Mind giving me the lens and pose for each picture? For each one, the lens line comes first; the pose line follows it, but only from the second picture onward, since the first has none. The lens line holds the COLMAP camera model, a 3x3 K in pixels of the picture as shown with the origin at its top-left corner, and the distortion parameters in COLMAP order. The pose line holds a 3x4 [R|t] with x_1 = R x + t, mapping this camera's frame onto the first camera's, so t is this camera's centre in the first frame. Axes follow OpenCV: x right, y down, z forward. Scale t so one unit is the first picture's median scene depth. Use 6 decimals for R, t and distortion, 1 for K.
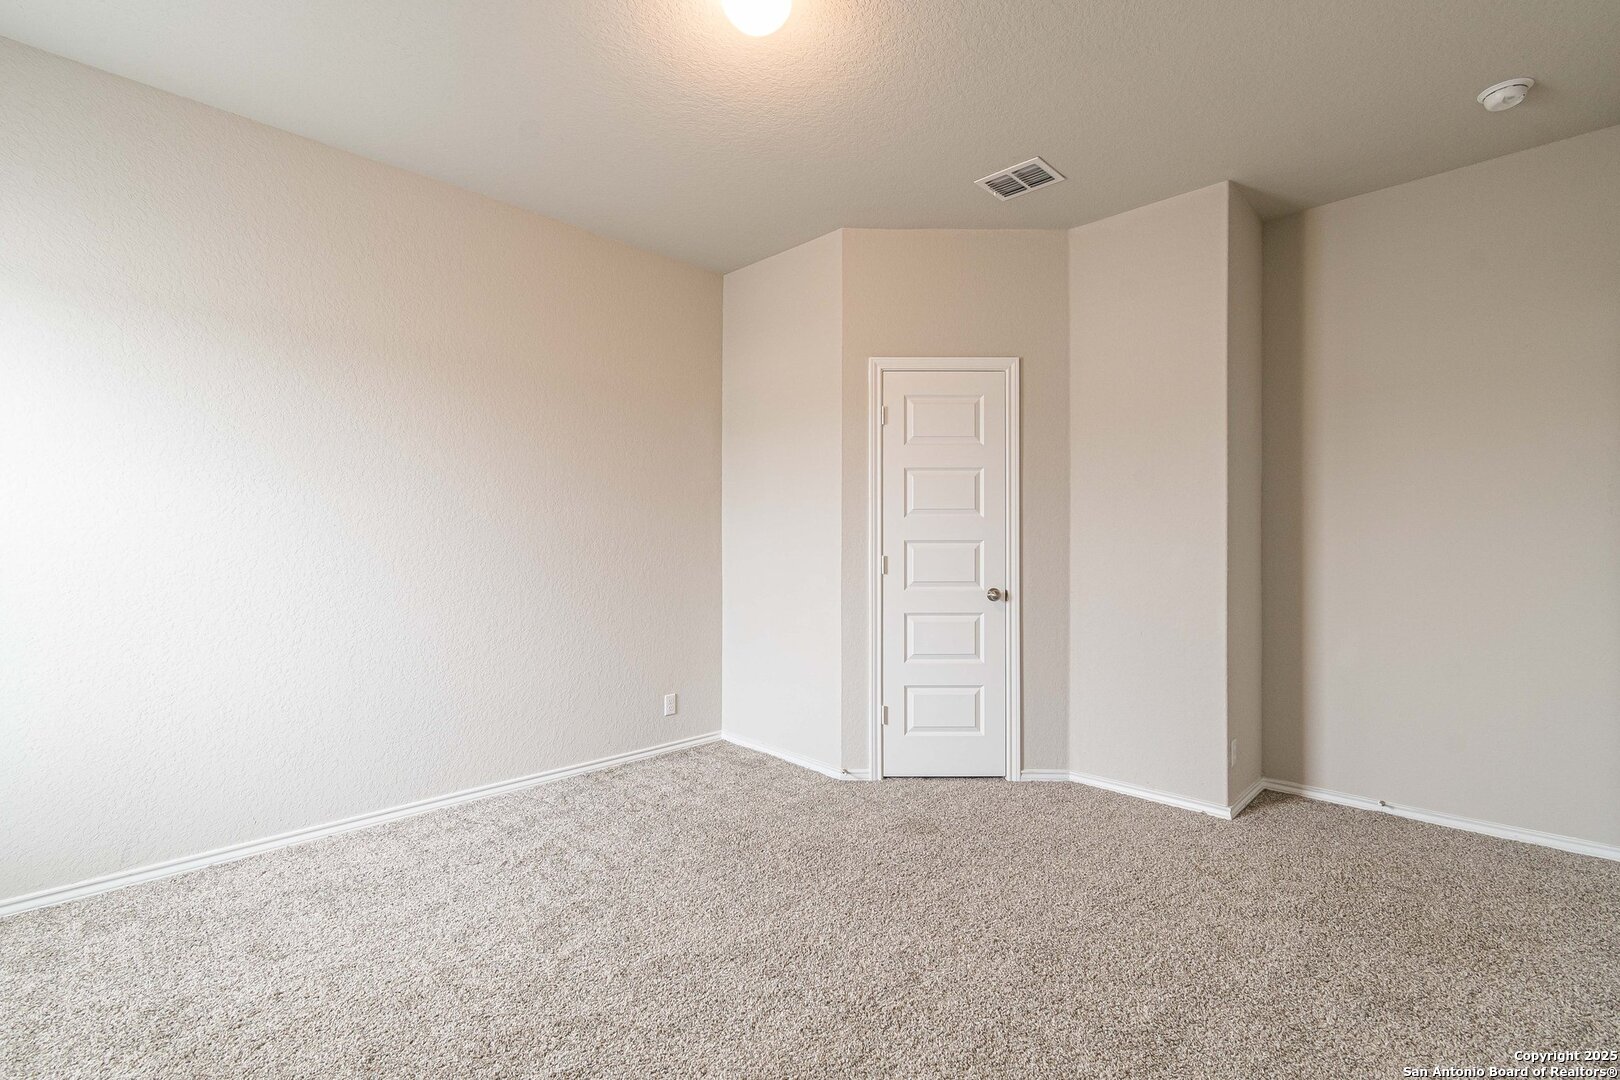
lens RADIAL K [[718.6, 0, 792.5], [0, 718.6, 538.5], [0, 0, 1]] dist [0.000215, -0.000420]
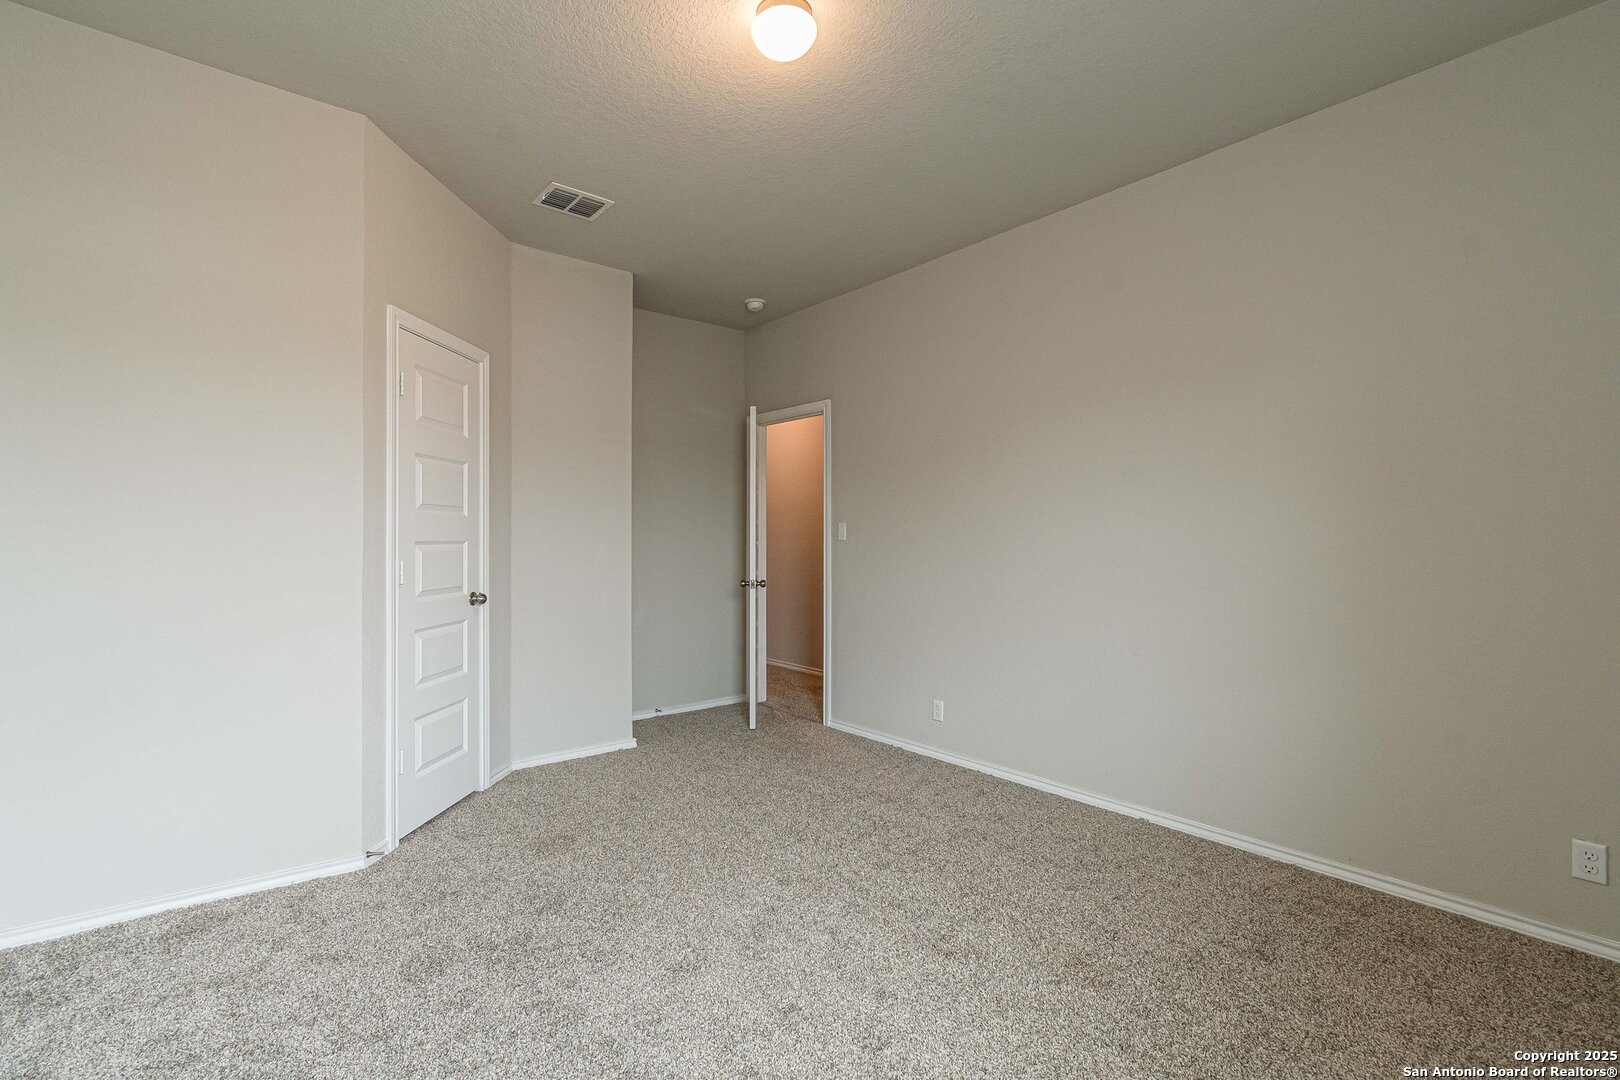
lens RADIAL K [[718.6, 0, 792.5], [0, 718.6, 538.5], [0, 0, 1]] dist [0.000215, -0.000420]
pose [[0.109564, -0.000369, 0.993980, -0.610856], [-0.005151, 0.999986, 0.000939, -0.003991], [-0.993966, -0.005223, 0.109560, 0.484592]]
